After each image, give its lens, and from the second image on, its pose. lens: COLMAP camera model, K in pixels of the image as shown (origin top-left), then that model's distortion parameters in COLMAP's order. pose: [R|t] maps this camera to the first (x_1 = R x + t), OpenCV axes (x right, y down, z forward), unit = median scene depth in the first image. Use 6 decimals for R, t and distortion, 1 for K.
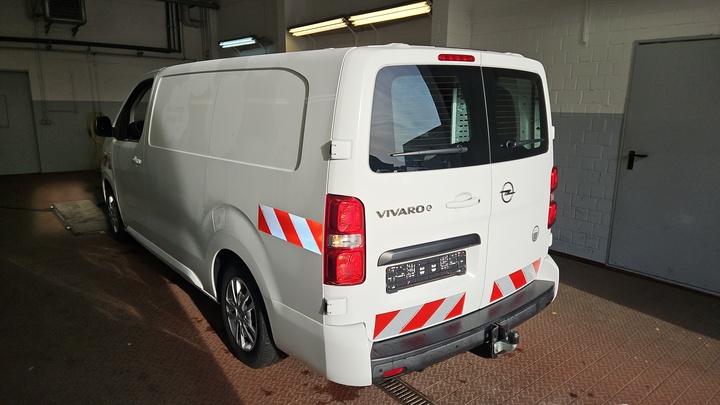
lens RADIAL K [[481.7, 0, 361.7], [0, 481.7, 206.2], [0, 0, 1]] dist [0.008554, -0.028258]
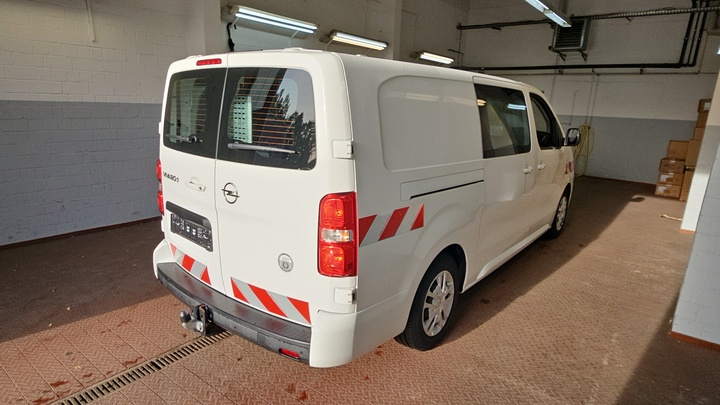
lens RADIAL K [[399.7, 0, 360.0], [0, 399.7, 202.5], [0, 0, 1]] dist [0.022441, -0.000008]
pose [[0.250117, 0.232564, -0.939870, 0.768198], [-0.244597, 0.954414, 0.171071, -0.145143], [0.936810, 0.187101, 0.295600, 0.675679]]
